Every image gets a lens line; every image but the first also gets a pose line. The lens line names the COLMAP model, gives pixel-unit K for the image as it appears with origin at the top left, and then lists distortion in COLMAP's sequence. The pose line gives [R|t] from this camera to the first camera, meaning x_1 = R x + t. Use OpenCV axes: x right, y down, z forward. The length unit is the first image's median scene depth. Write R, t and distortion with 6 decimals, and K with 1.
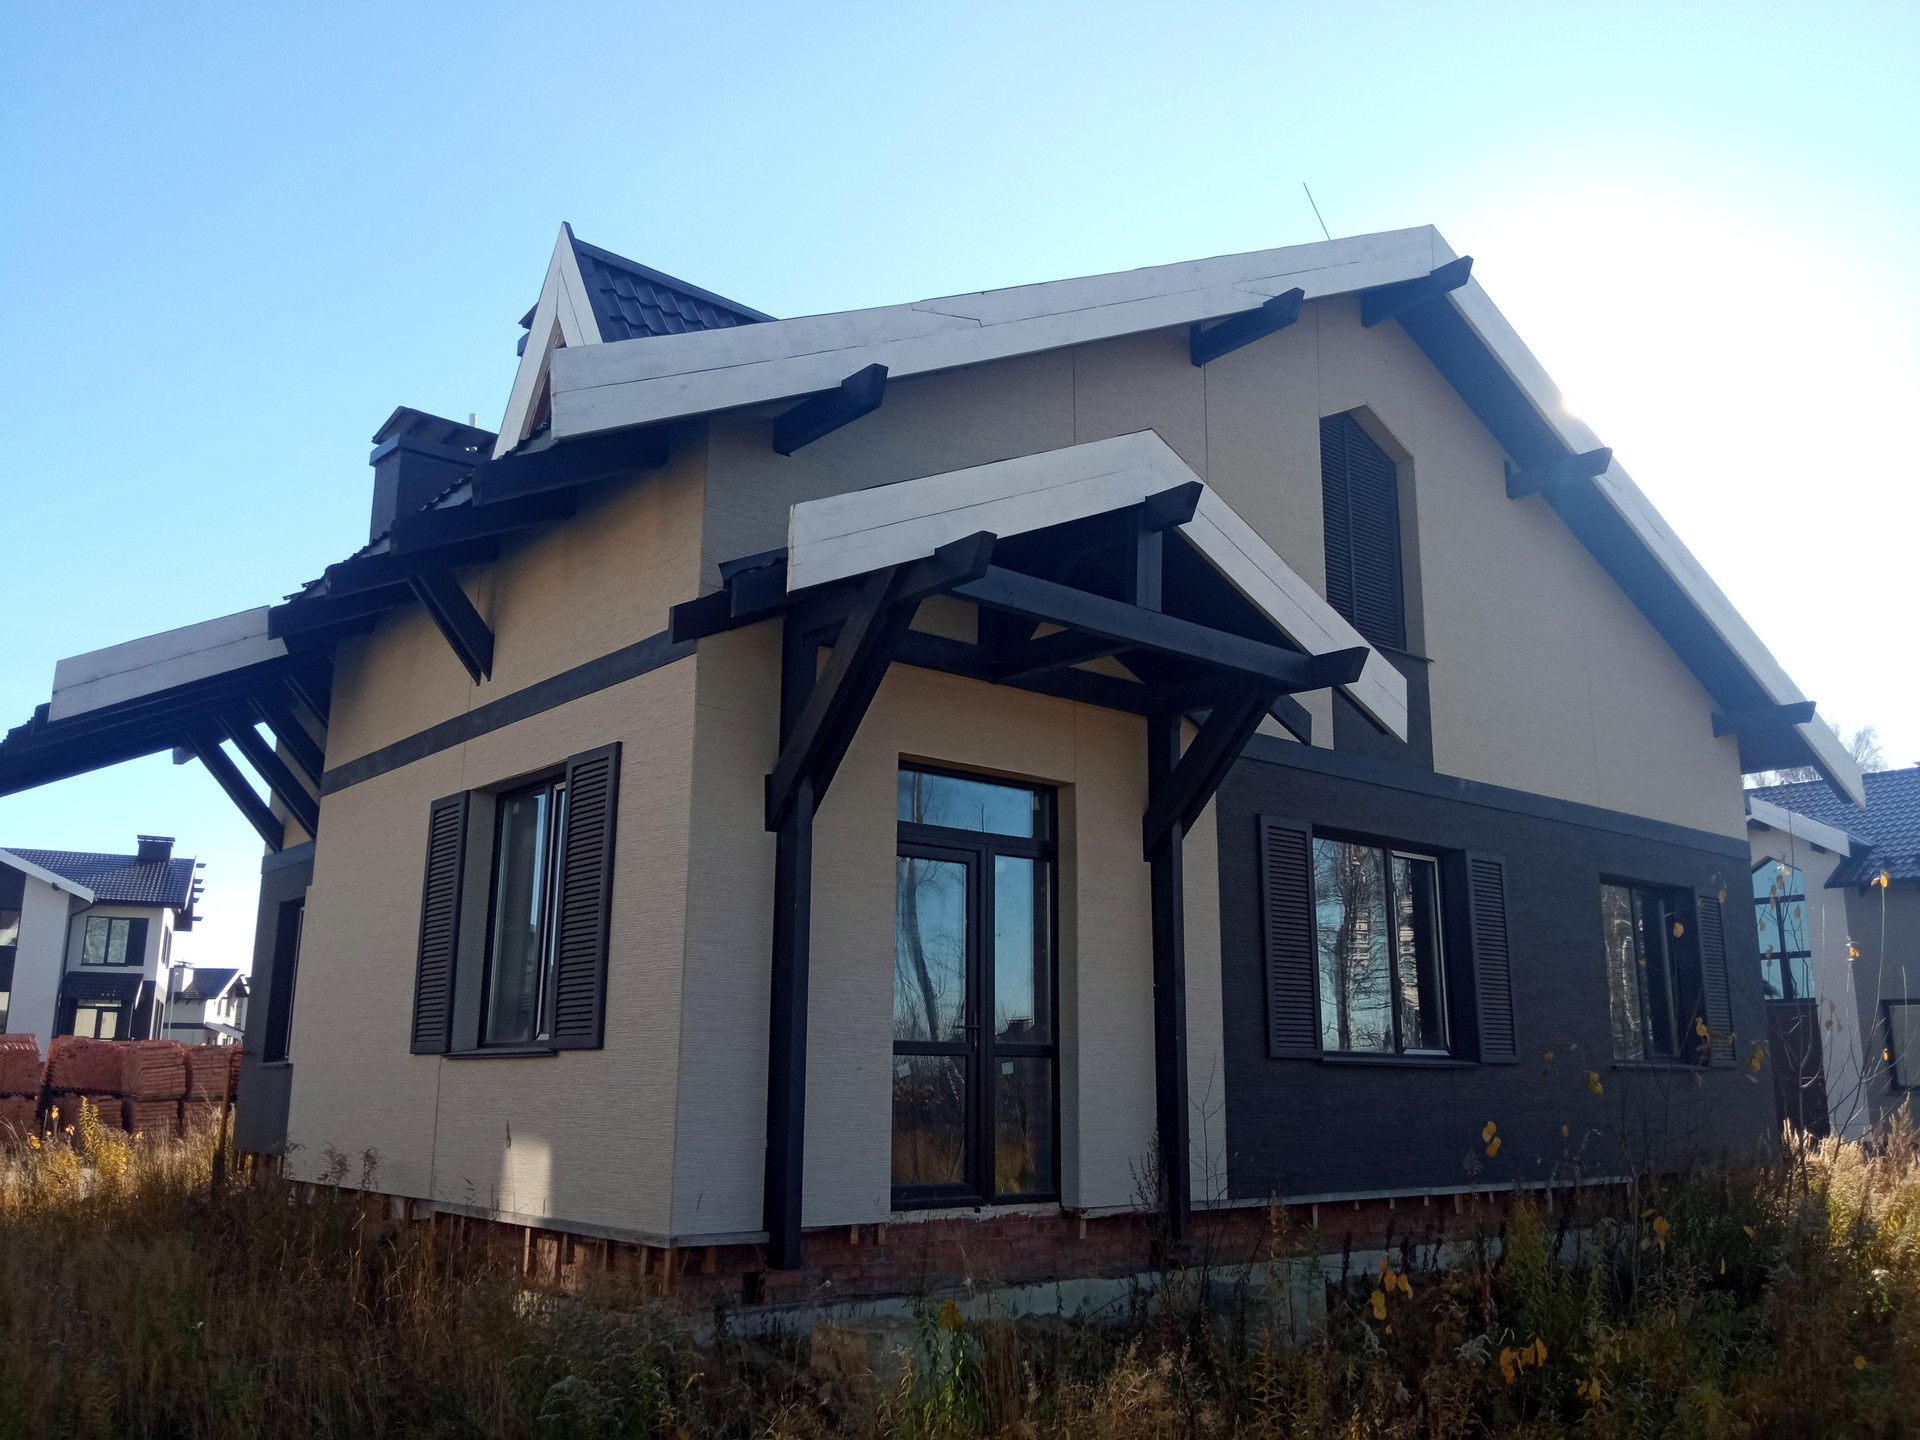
lens RADIAL K [[1526.1, 0, 955.7], [0, 1526.1, 721.6], [0, 0, 1]] dist [0.070944, -0.106859]
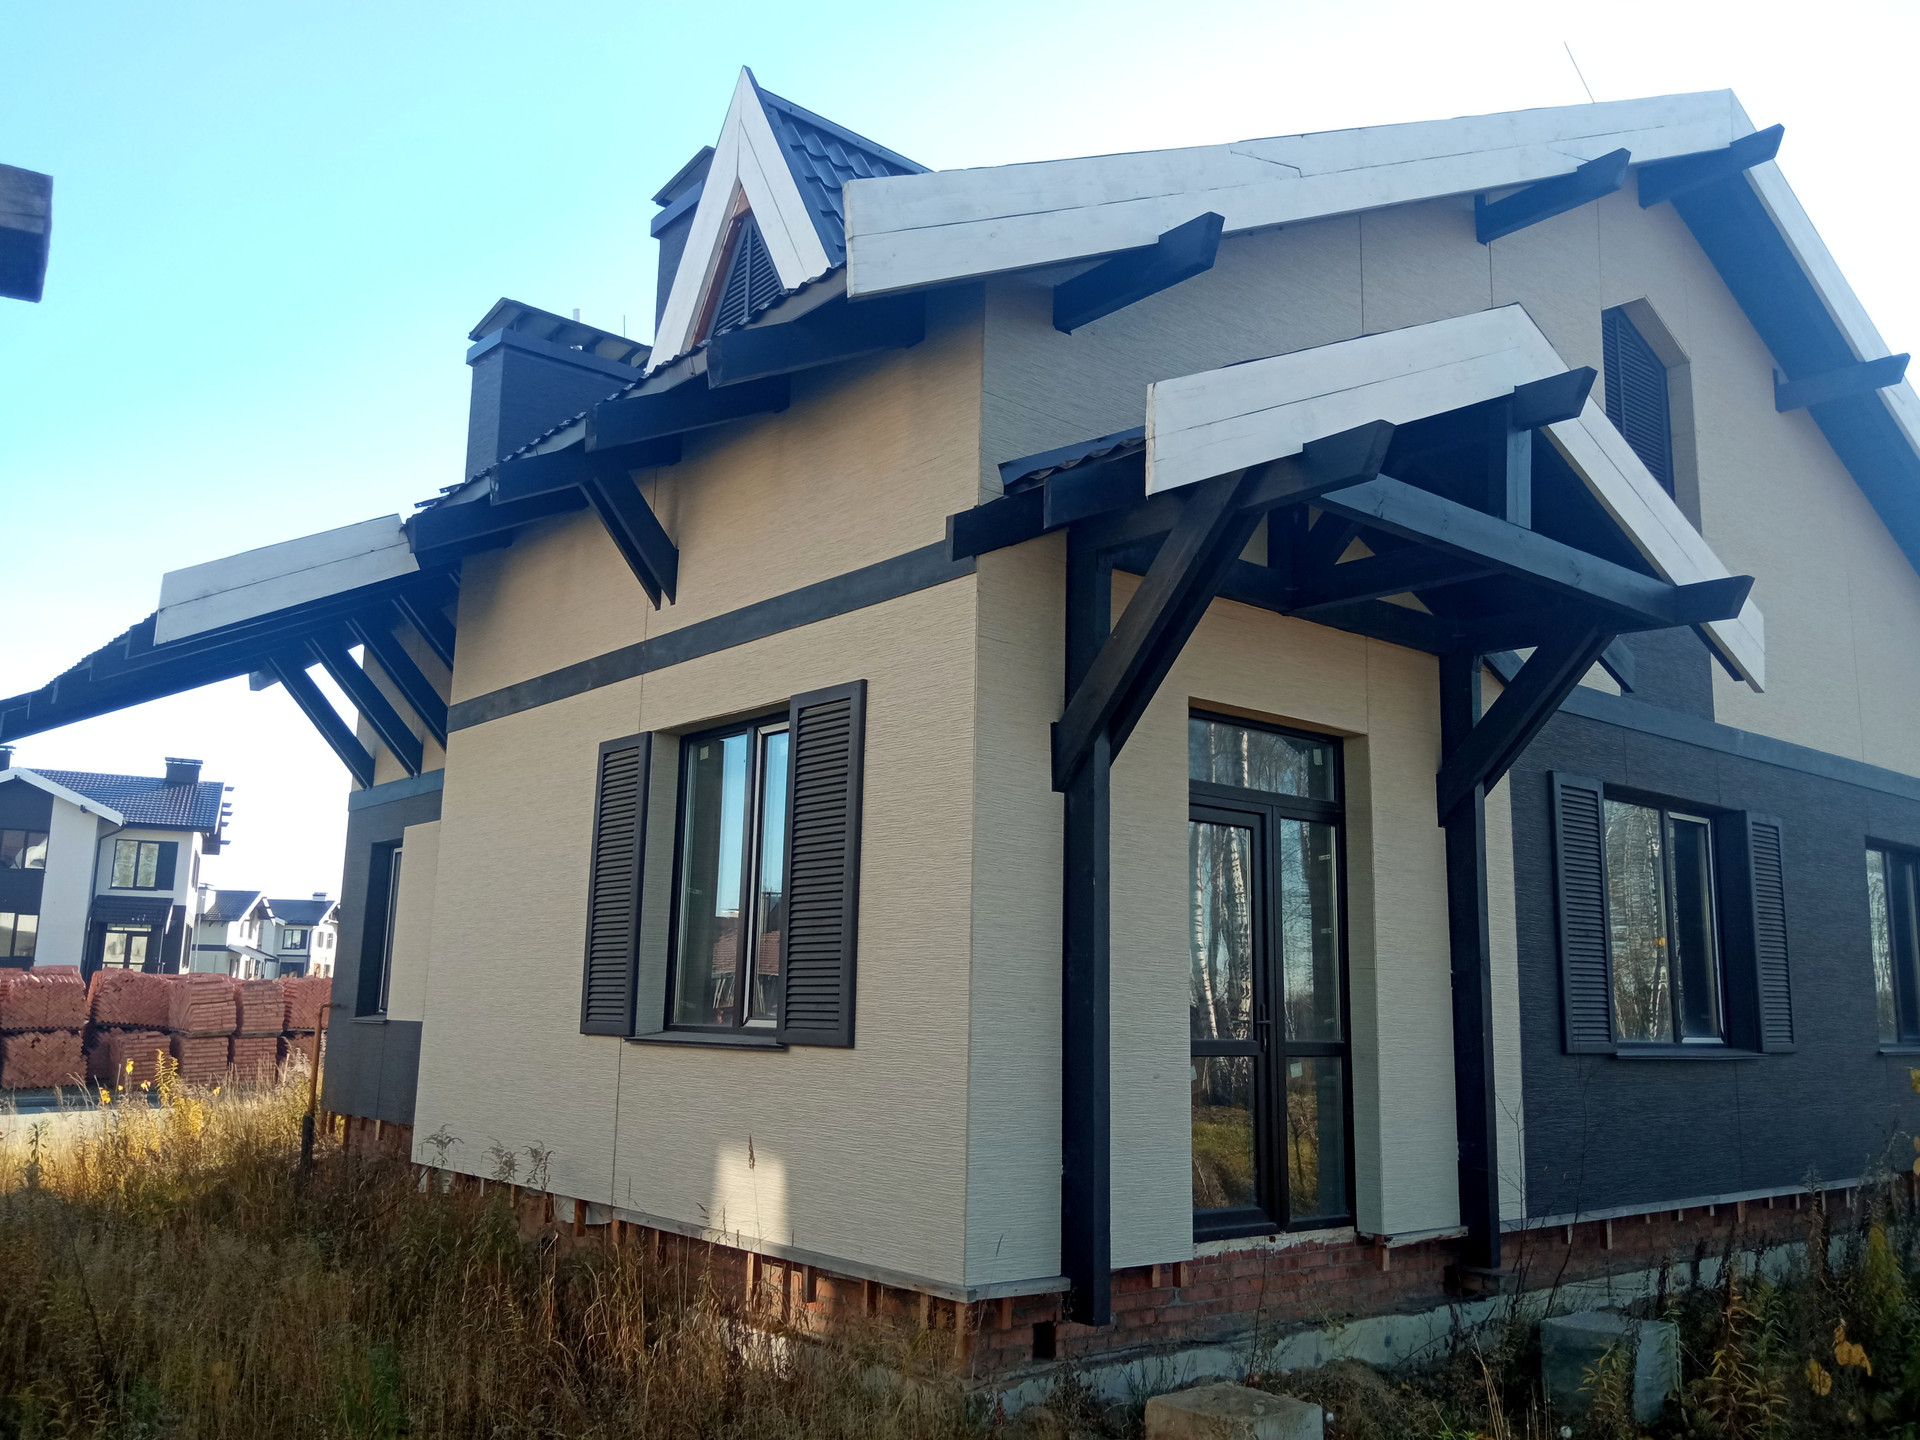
lens RADIAL K [[1526.1, 0, 955.8], [0, 1526.1, 718.8], [0, 0, 1]] dist [0.070944, -0.106859]
pose [[0.999892, 0.013803, -0.005042, -0.141143], [-0.013572, 0.998968, 0.043339, -0.001772], [0.005635, -0.043265, 0.999048, 0.145747]]
